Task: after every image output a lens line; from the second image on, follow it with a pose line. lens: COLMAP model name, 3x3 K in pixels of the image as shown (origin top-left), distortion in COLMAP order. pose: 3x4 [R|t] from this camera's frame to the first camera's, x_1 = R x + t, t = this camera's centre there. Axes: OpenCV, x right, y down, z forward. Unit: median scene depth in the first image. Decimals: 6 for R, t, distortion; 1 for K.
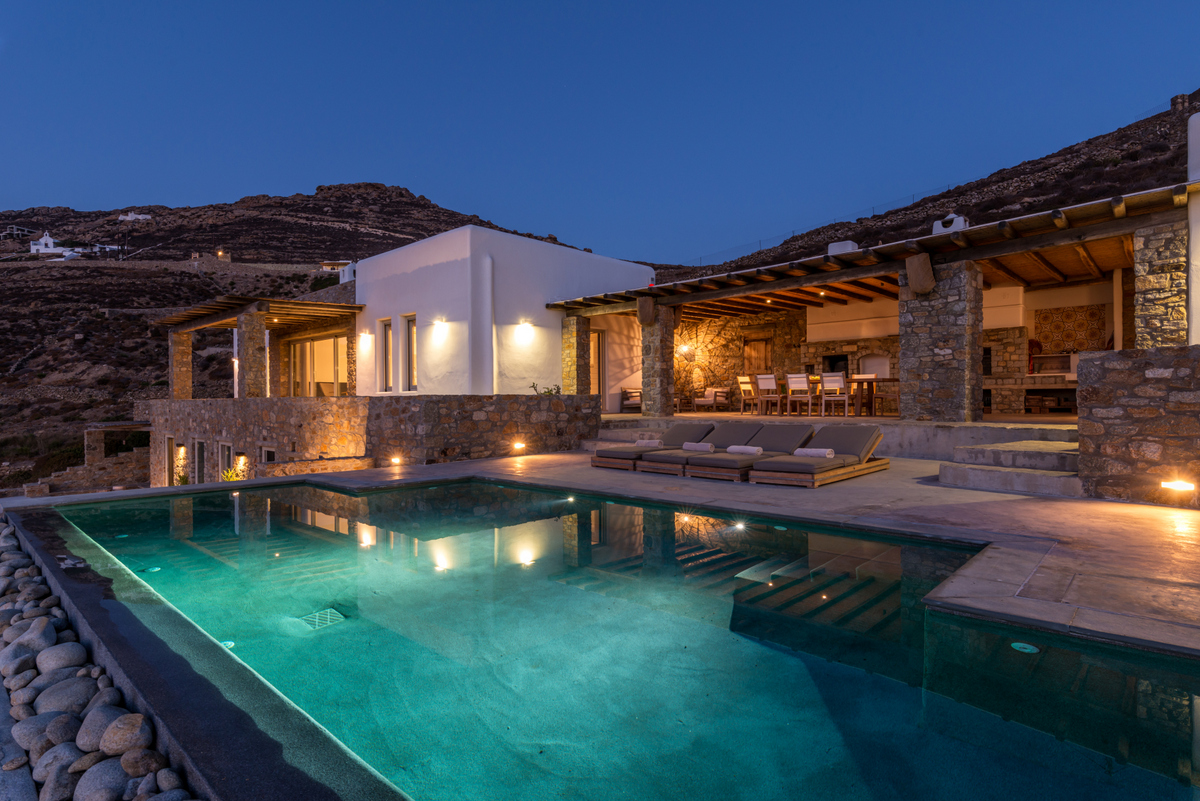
lens RADIAL K [[648.4, 0, 601.3], [0, 648.4, 401.5], [0, 0, 1]] dist [0.002363, -0.000897]
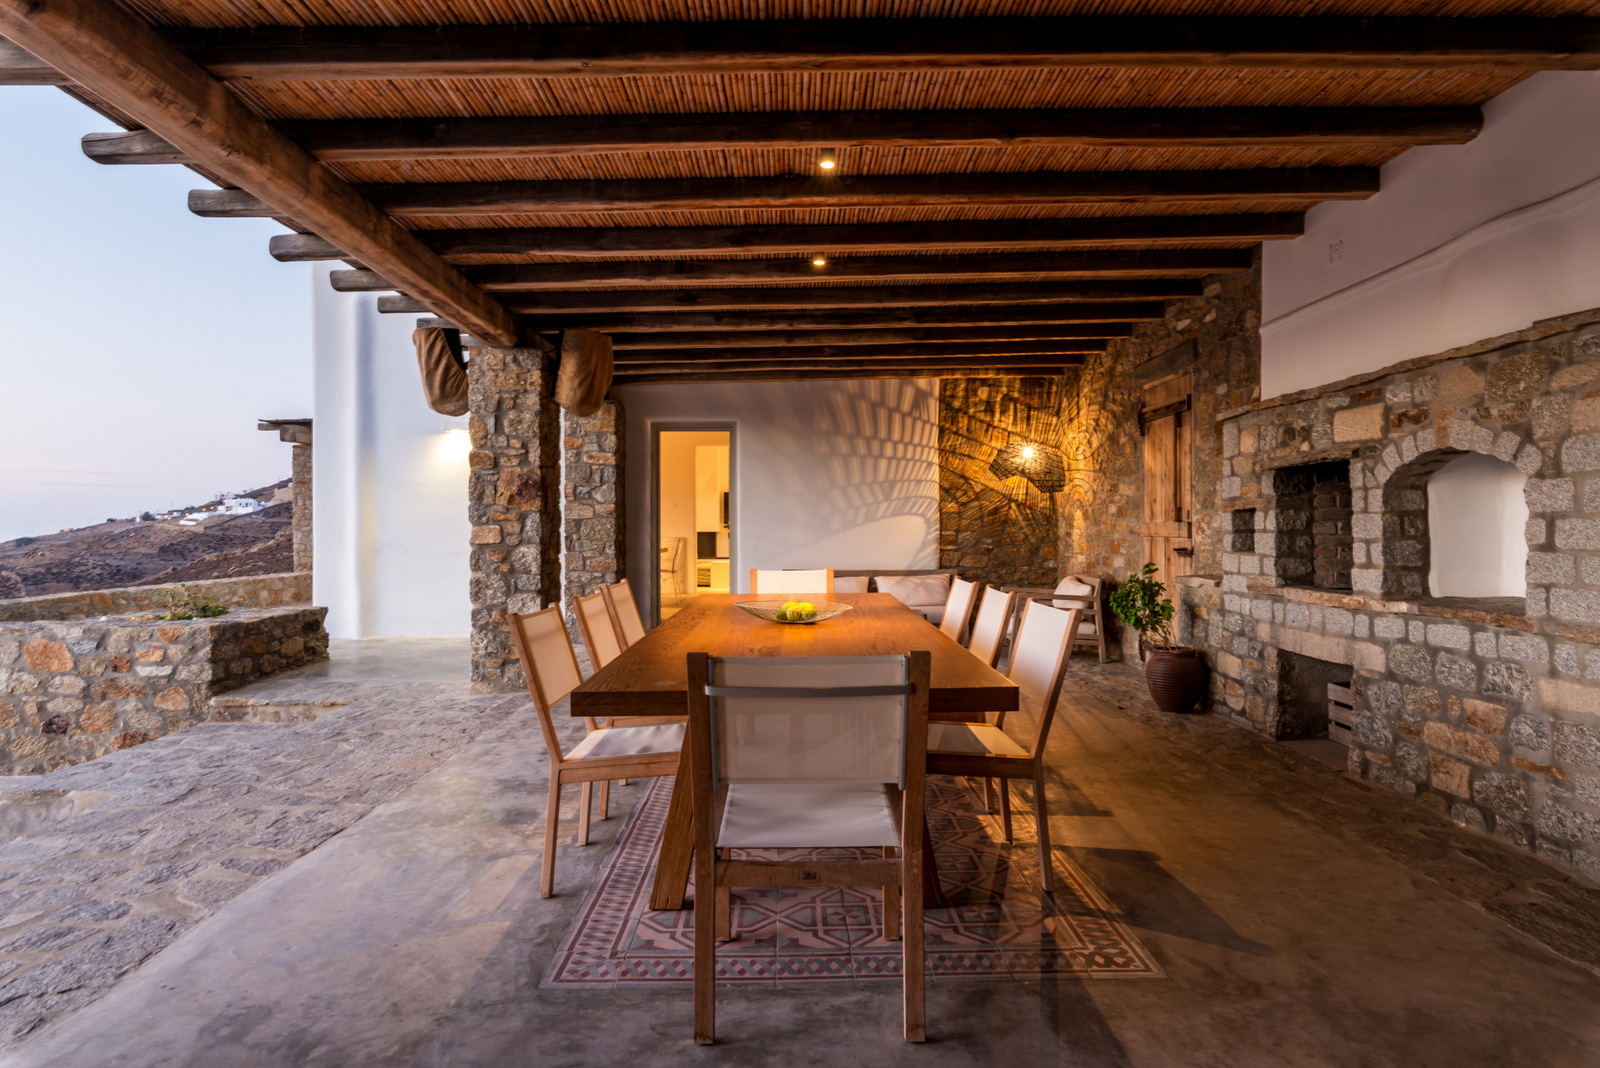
lens RADIAL K [[893.7, 0, 787.2], [0, 893.7, 535.6], [0, 0, 1]] dist [-0.000663, -0.001134]
pose [[0.675373, 0.011066, -0.737393, 0.408673], [-0.001633, 0.999907, 0.013510, -0.048057], [0.737475, -0.007920, 0.675328, 0.633683]]
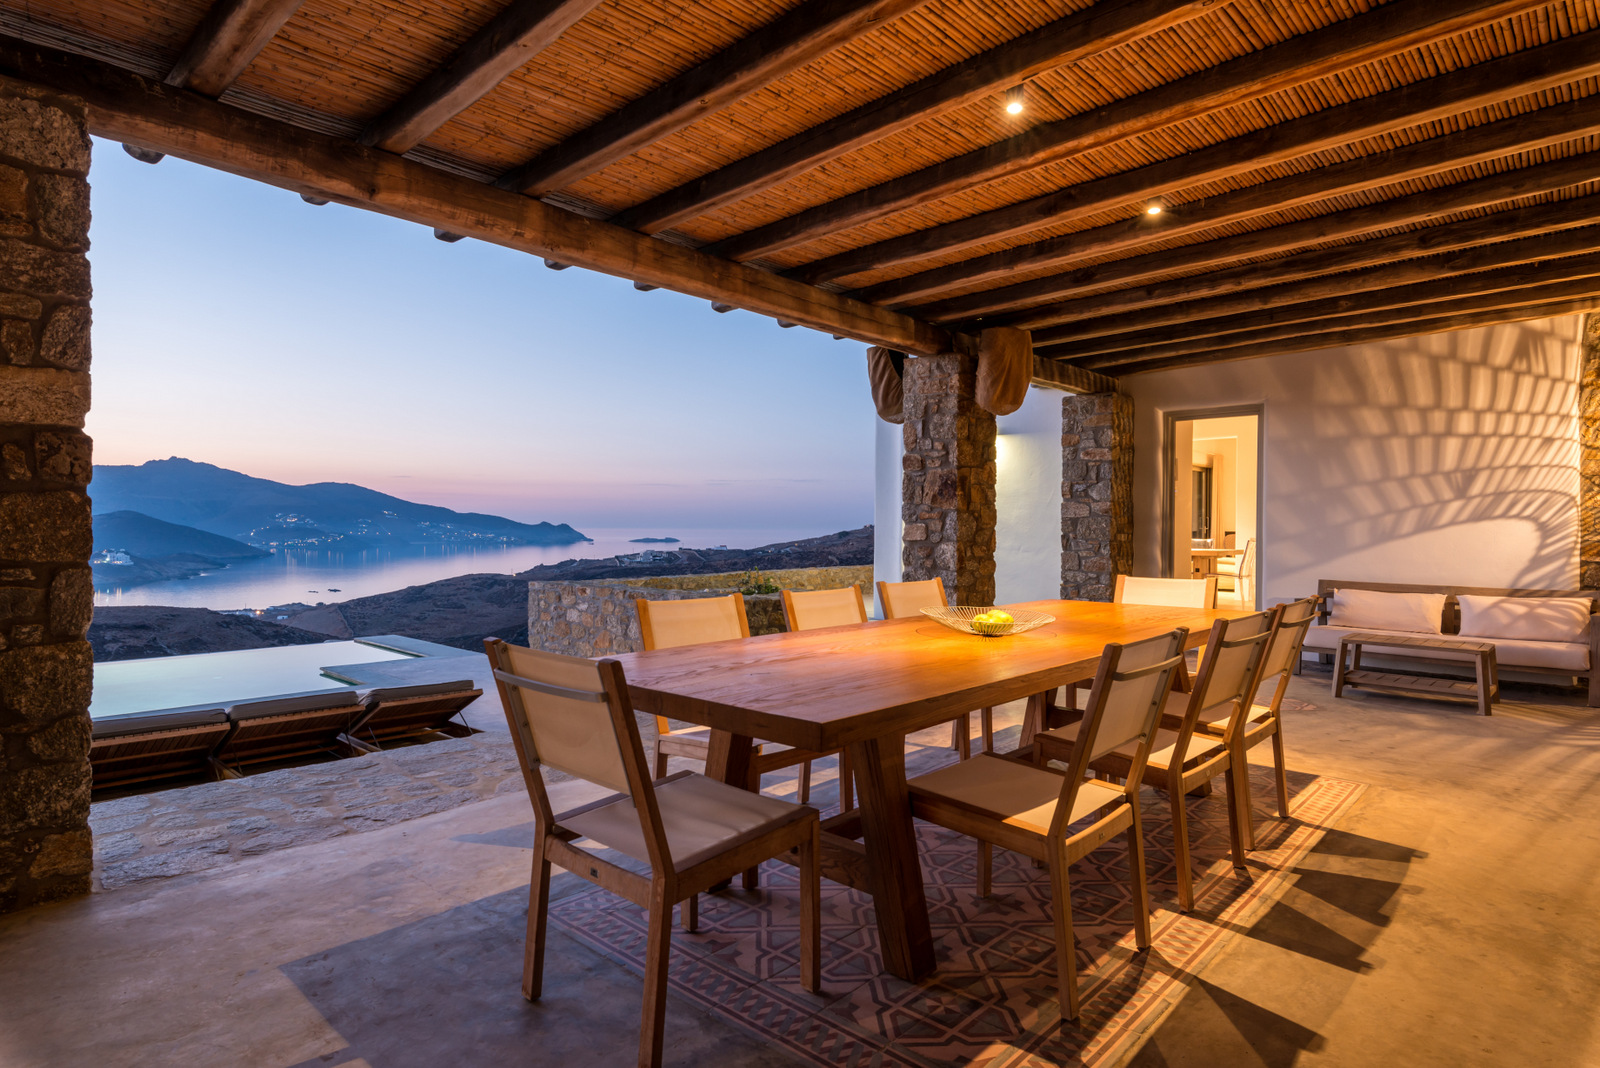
lens RADIAL K [[864.5, 0, 793.3], [0, 864.5, 532.8], [0, 0, 1]] dist [0.002363, -0.000897]
pose [[-0.009035, 0.014833, -0.999849, 0.436878], [-0.005424, 0.999875, 0.014883, -0.048330], [0.999944, 0.005558, -0.008954, 0.739336]]
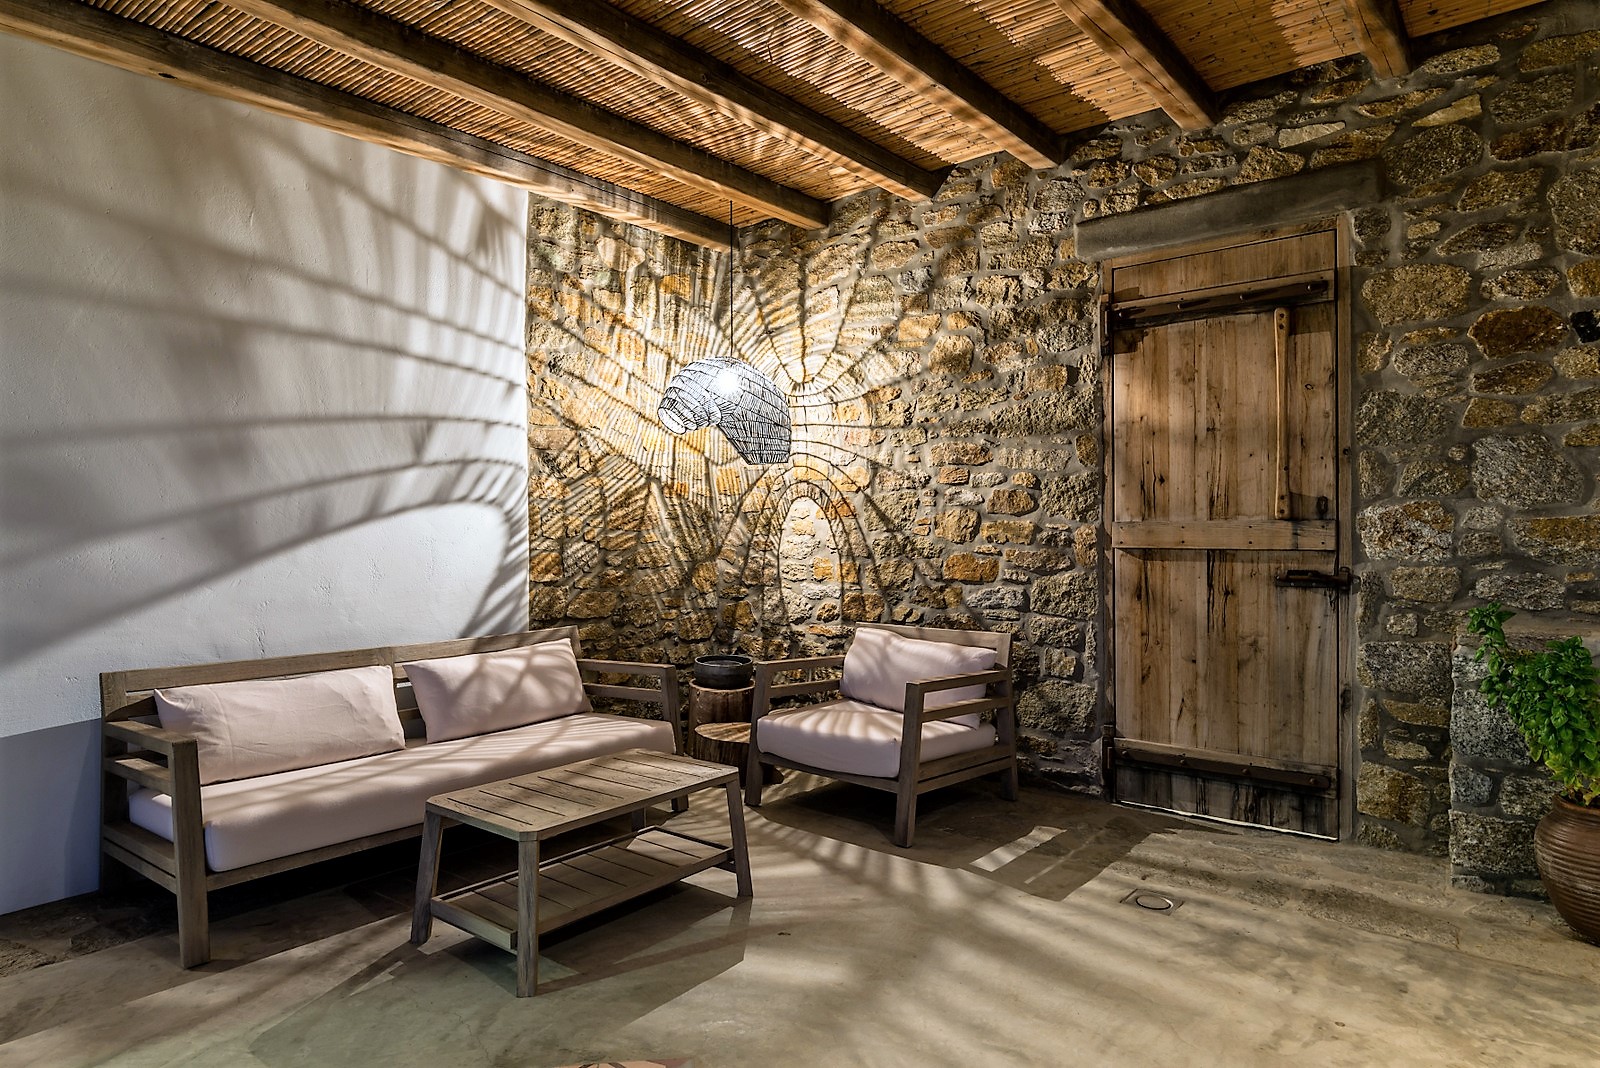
lens RADIAL K [[938.1, 0, 802.7], [0, 938.1, 536.2], [0, 0, 1]] dist [0.005330, 0.000441]
pose [[0.996929, 0.001642, 0.078295, 0.137347], [-0.001823, 0.999996, 0.002234, -0.045698], [-0.078291, -0.002370, 0.996928, 0.804991]]
